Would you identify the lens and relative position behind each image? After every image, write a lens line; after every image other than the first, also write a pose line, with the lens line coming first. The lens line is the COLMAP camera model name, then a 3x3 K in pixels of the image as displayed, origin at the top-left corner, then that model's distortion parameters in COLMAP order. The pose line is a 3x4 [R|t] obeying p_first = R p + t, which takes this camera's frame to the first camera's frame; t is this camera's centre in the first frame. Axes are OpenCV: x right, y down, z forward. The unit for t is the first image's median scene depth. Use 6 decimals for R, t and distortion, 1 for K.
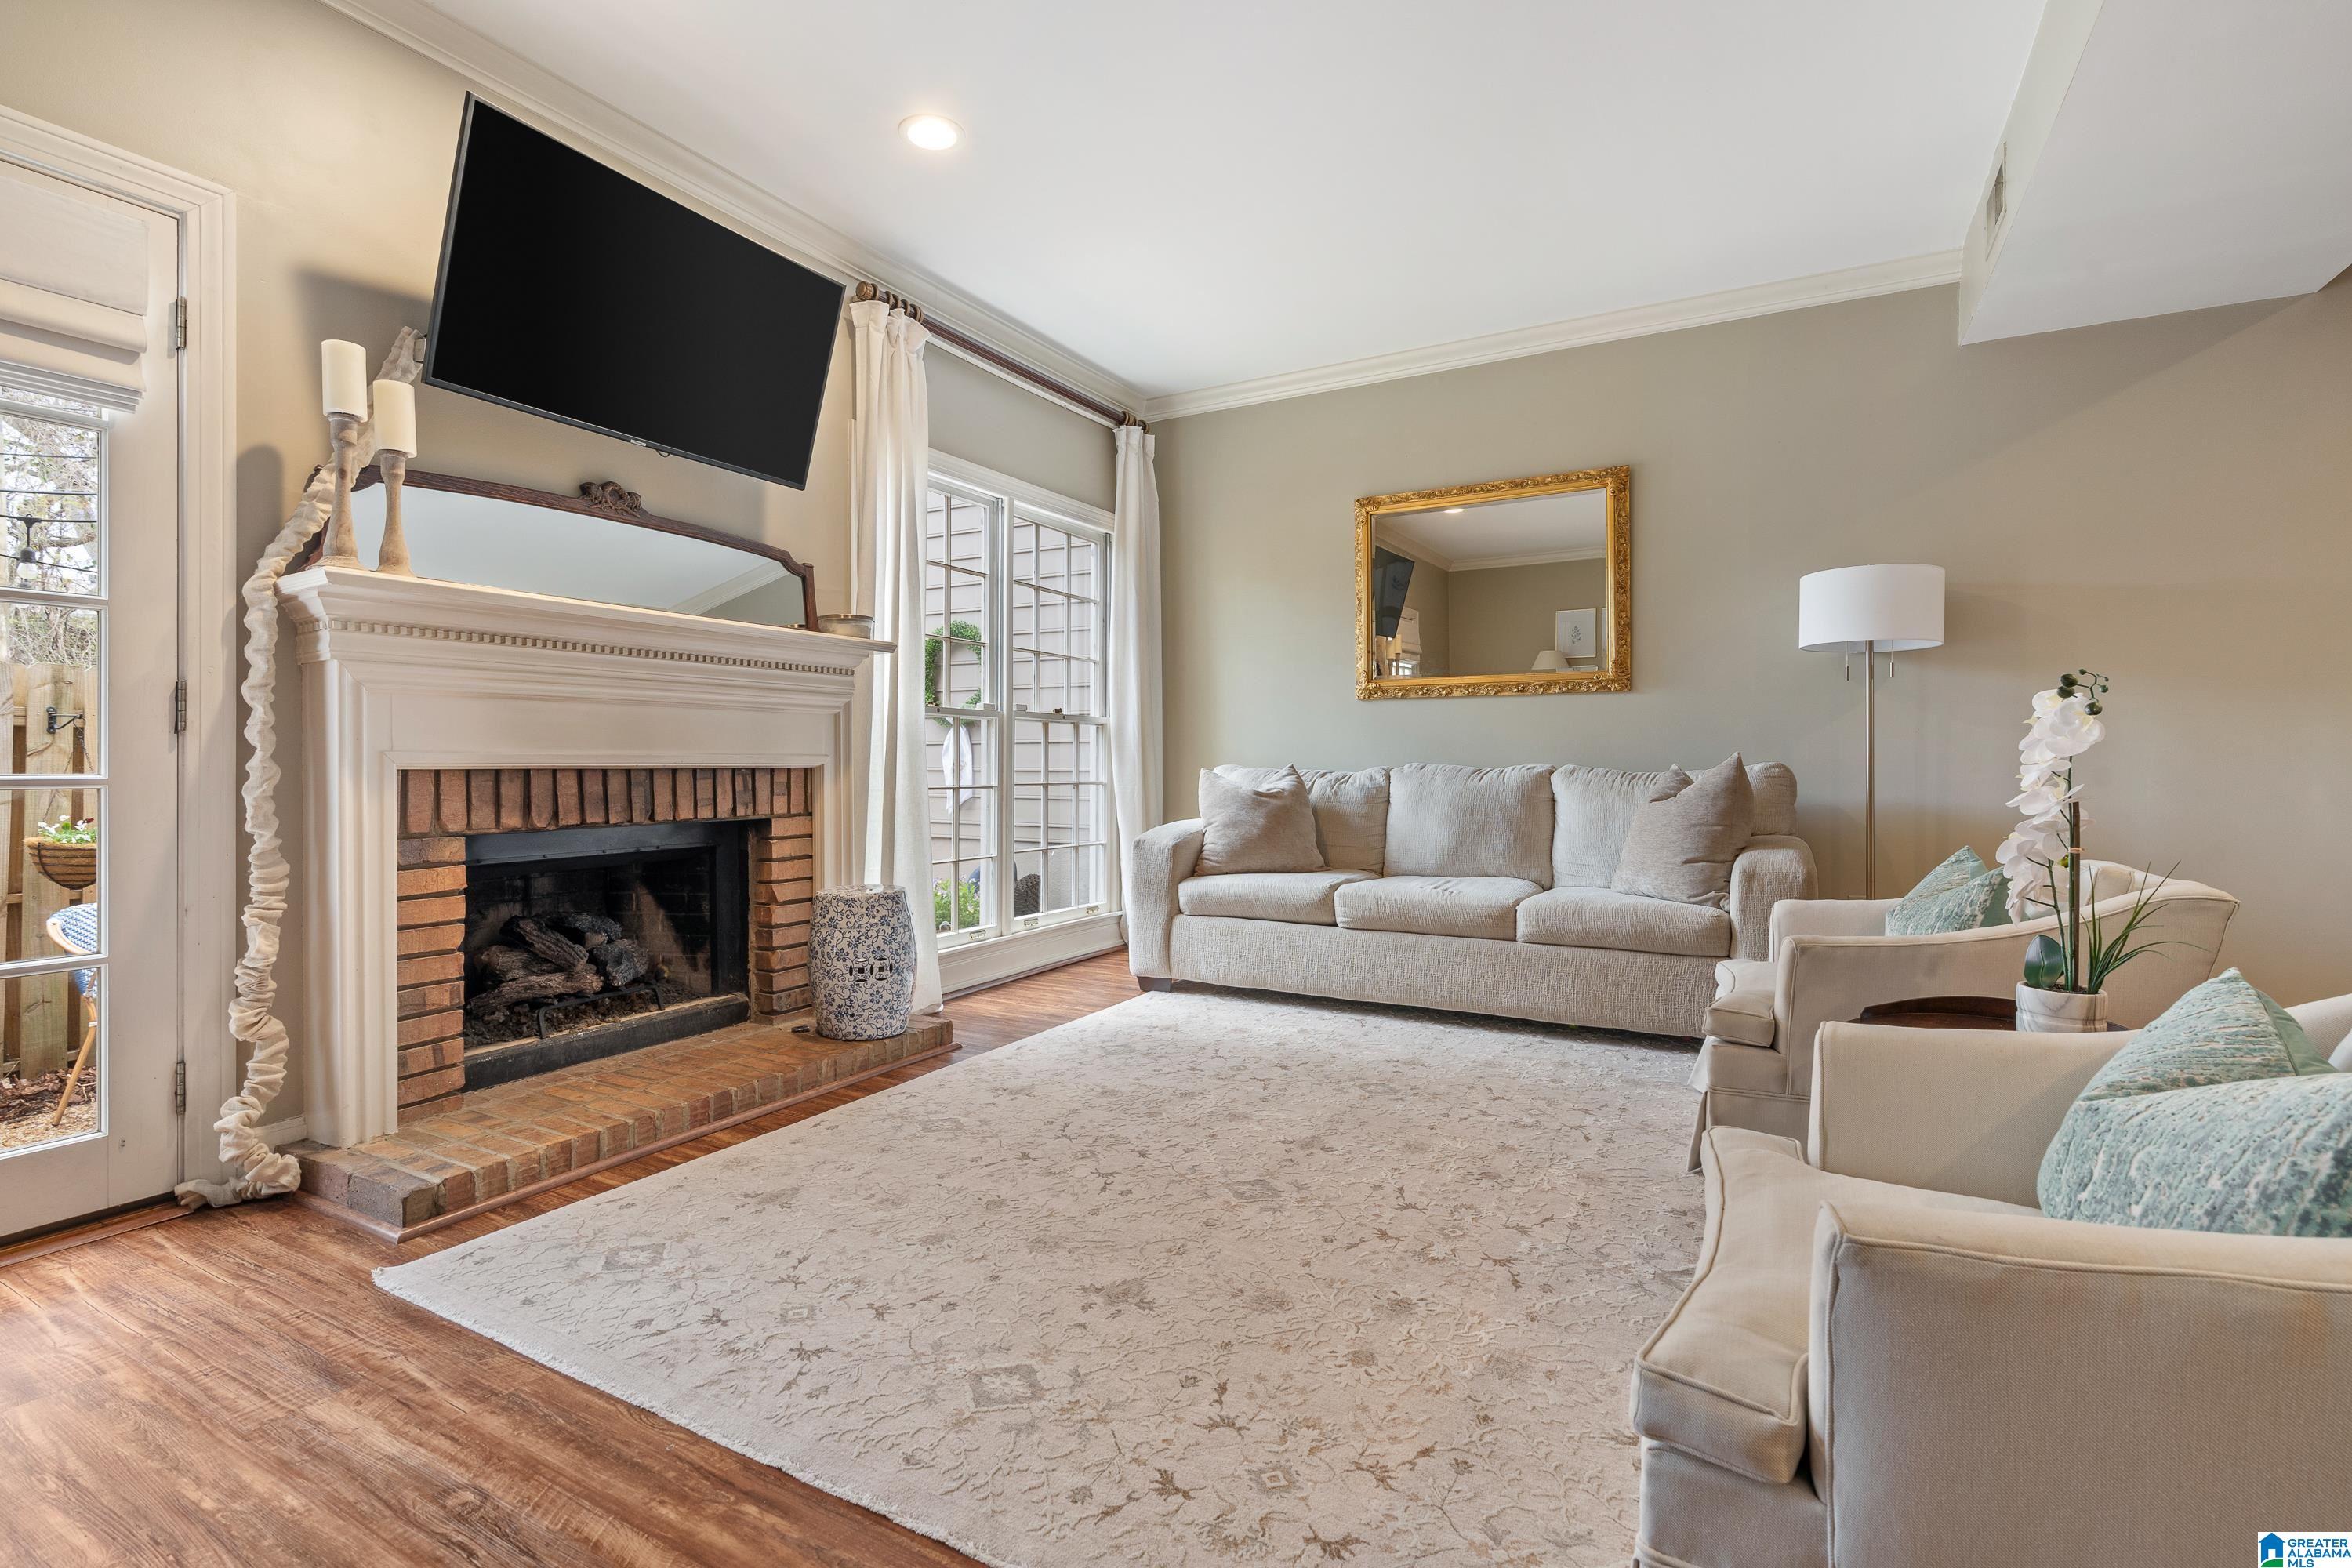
lens RADIAL K [[1091.7, 0, 1166.9], [0, 1091.7, 774.0], [0, 0, 1]] dist [-0.005055, 0.000089]
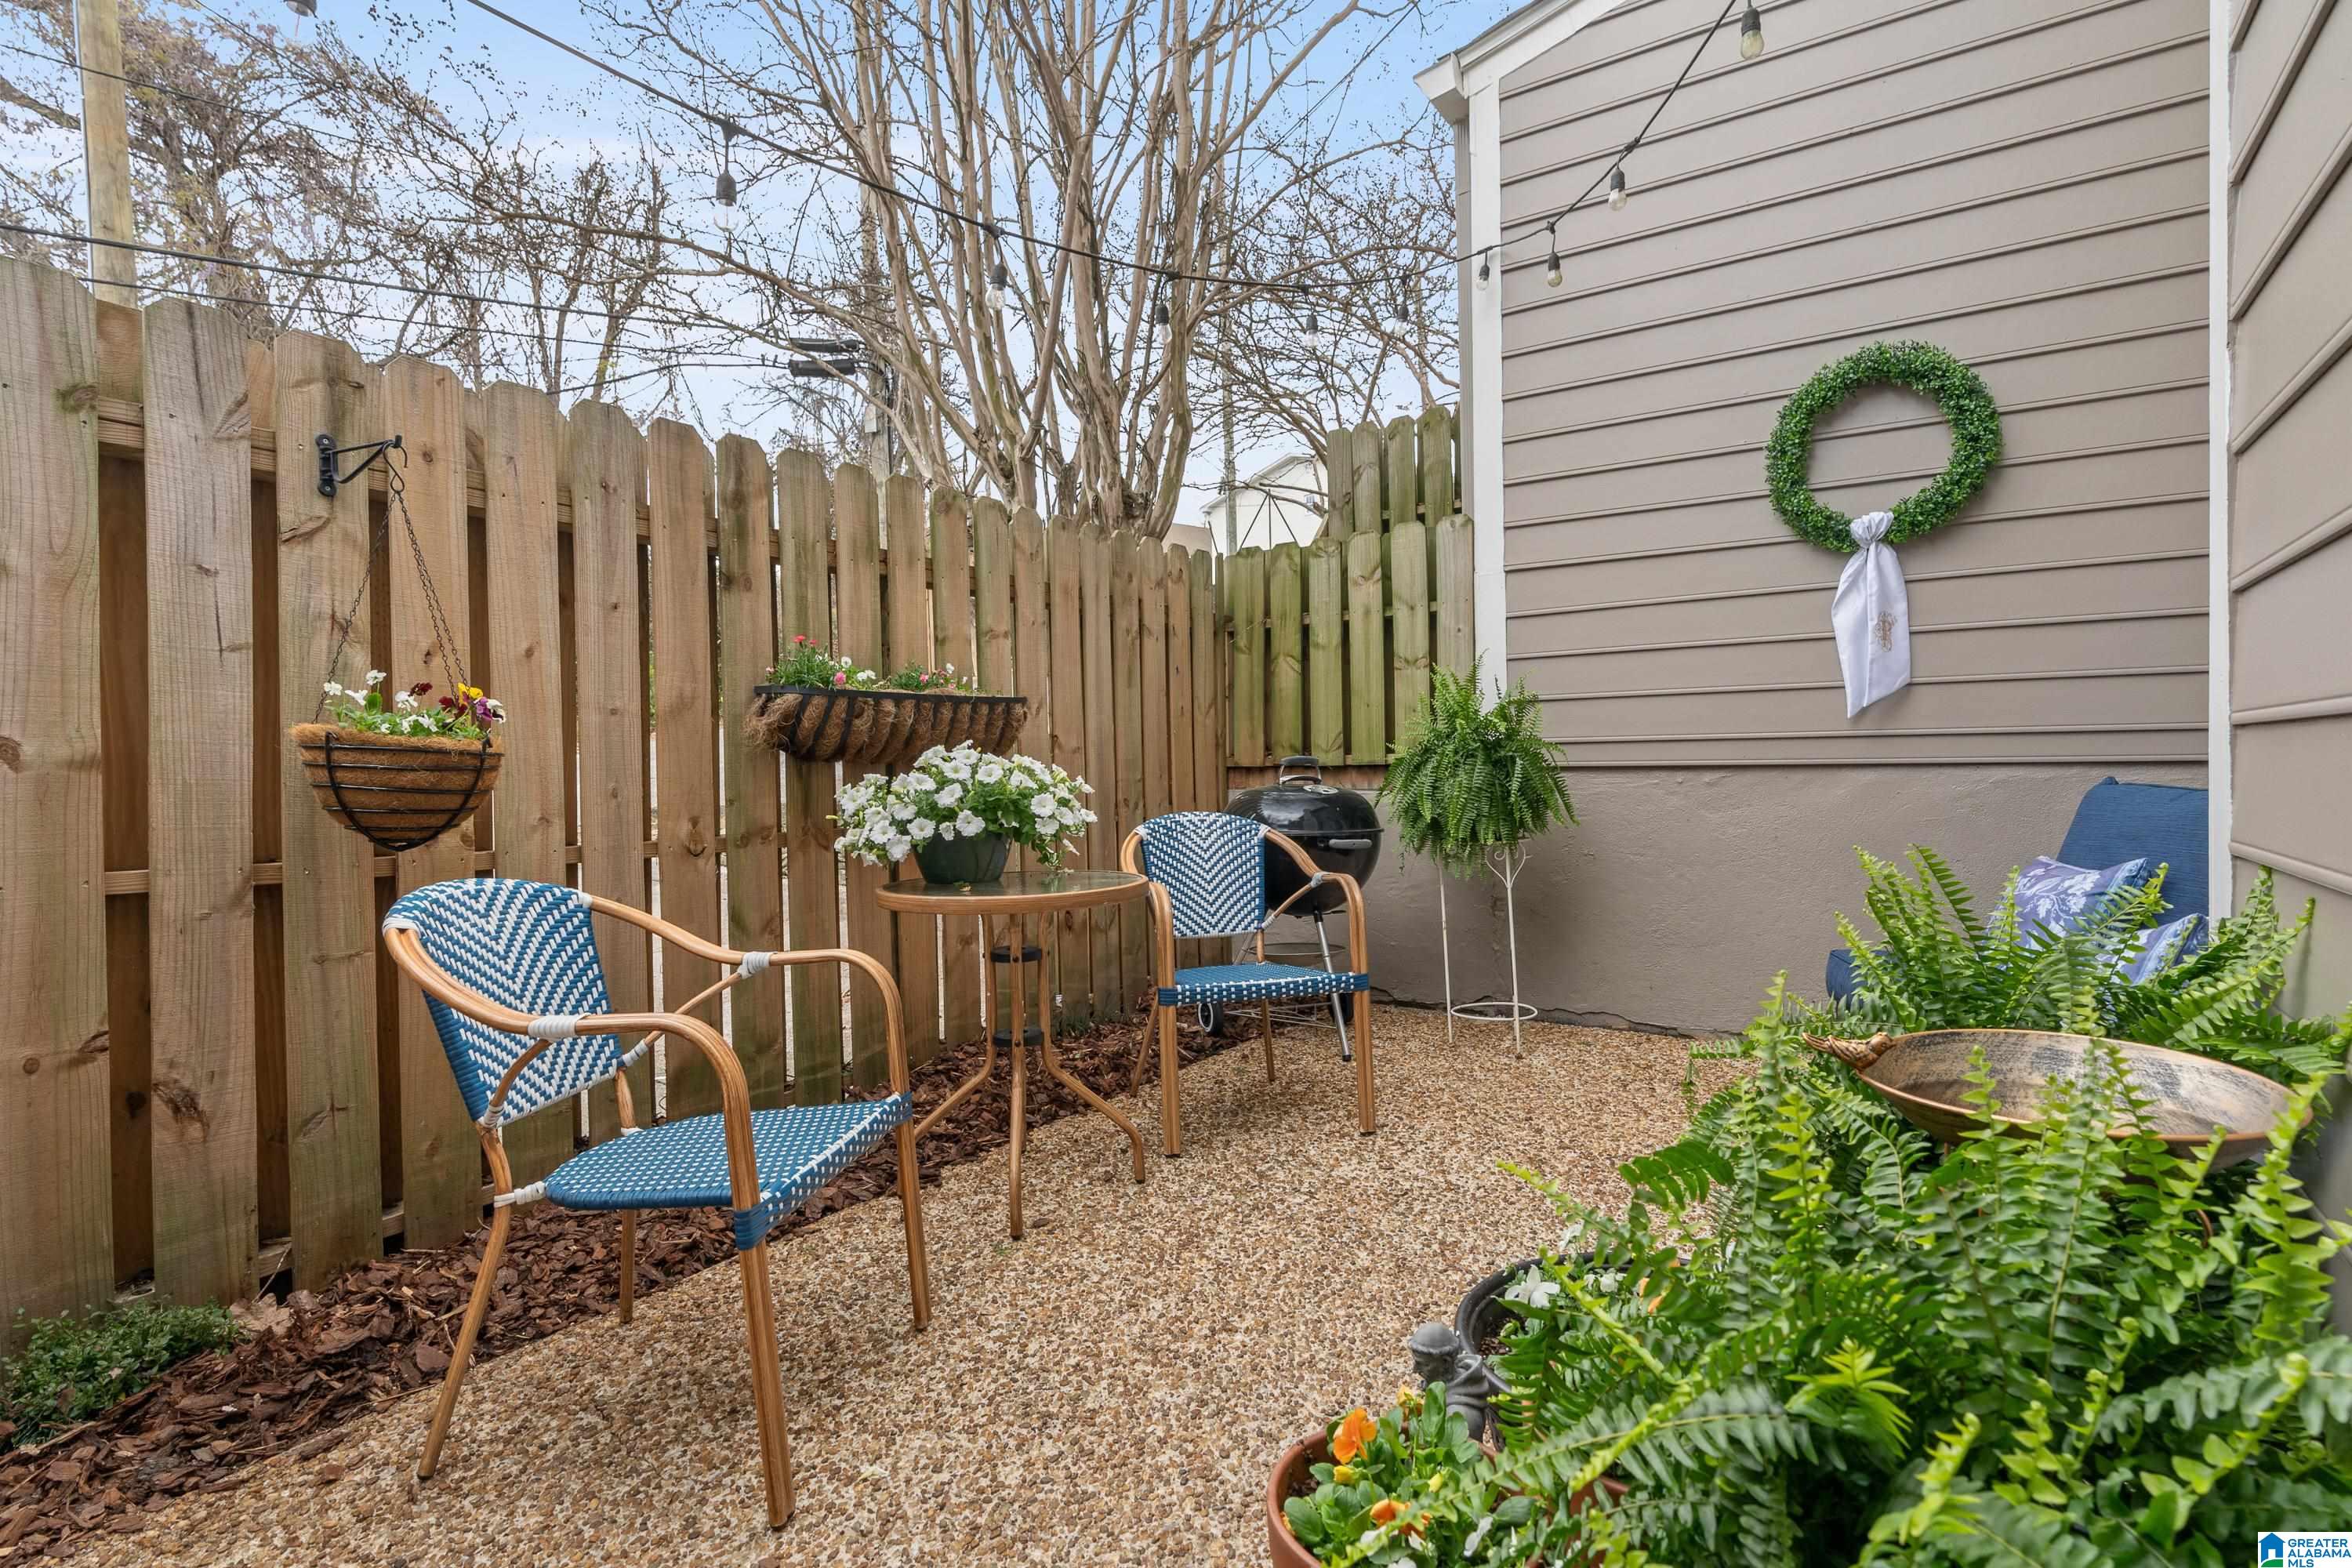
lens RADIAL K [[1143.5, 0, 1175.1], [0, 1143.5, 799.4], [0, 0, 1]] dist [-0.010814, 0.005568]
pose [[0.996504, -0.017914, -0.081606, -0.666081], [0.019671, 0.999591, 0.020780, 0.083235], [0.081201, -0.022312, 0.996448, 0.580629]]
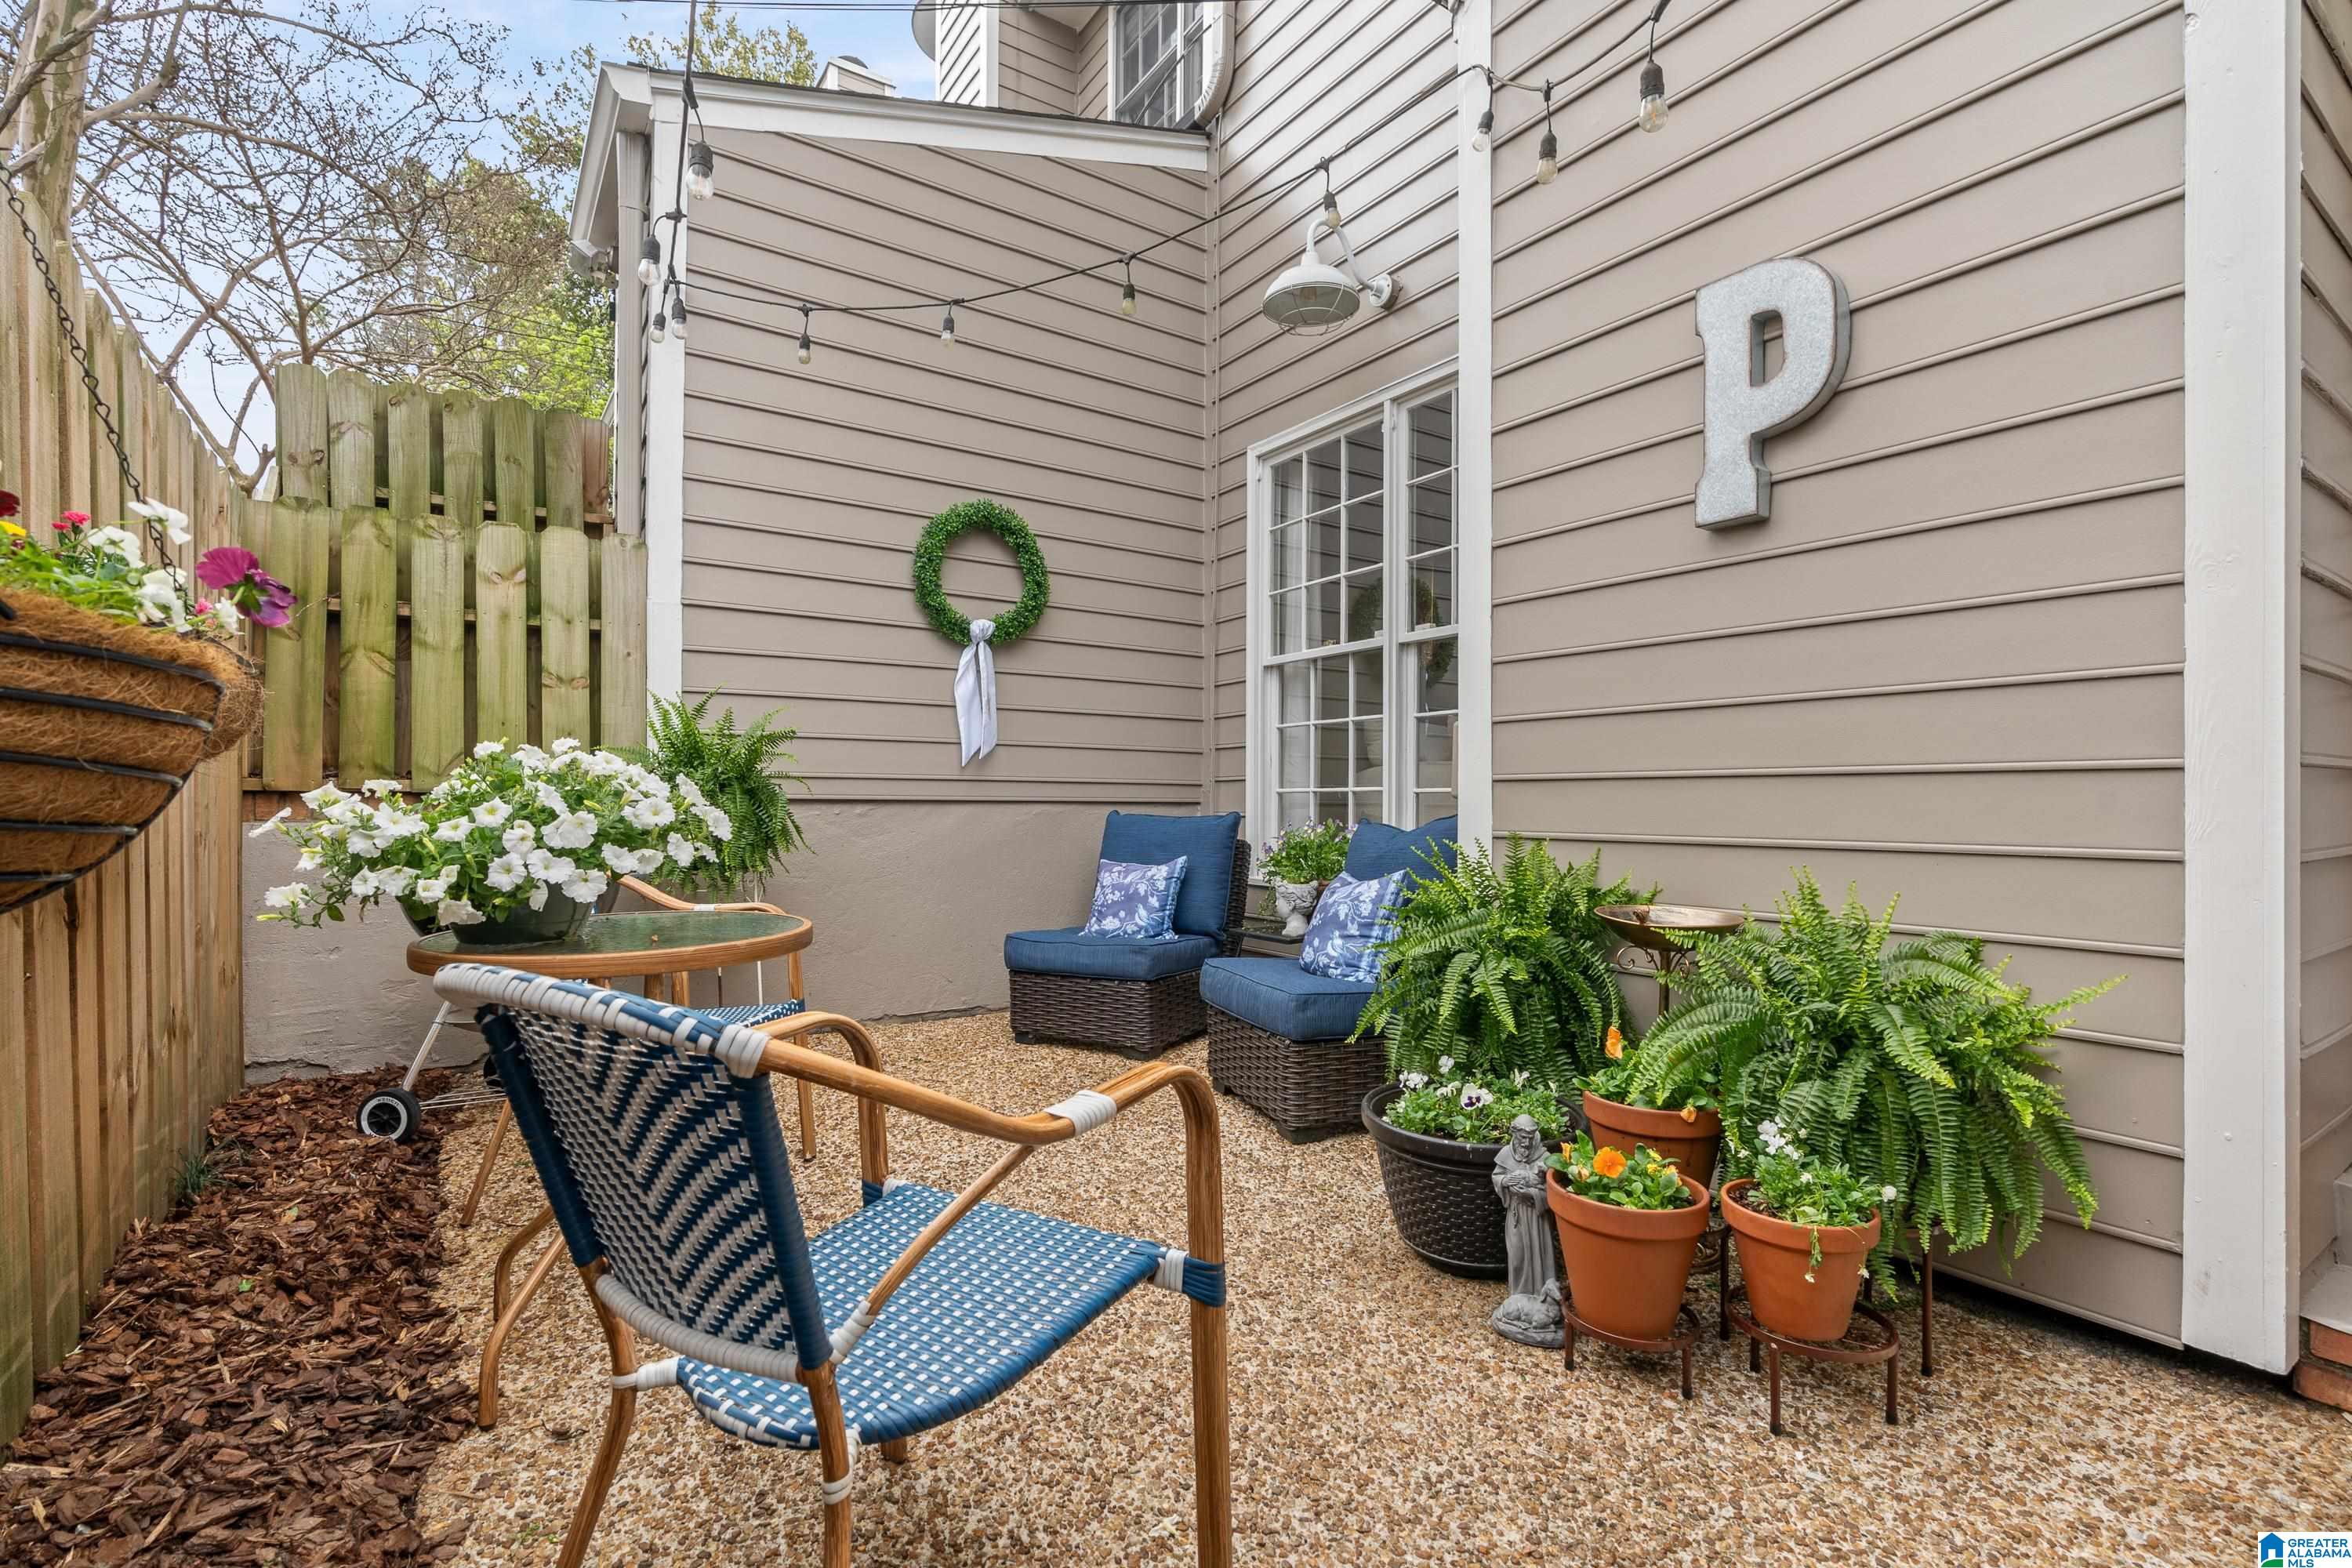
lens RADIAL K [[1058.3, 0, 1167.0], [0, 1058.3, 800.0], [0, 0, 1]] dist [-0.006167, 0.002961]
pose [[0.450084, -0.001364, 0.892985, -1.118154], [0.005166, 0.999986, -0.001076, 0.086466], [-0.892972, 0.005098, 0.450084, 0.816160]]
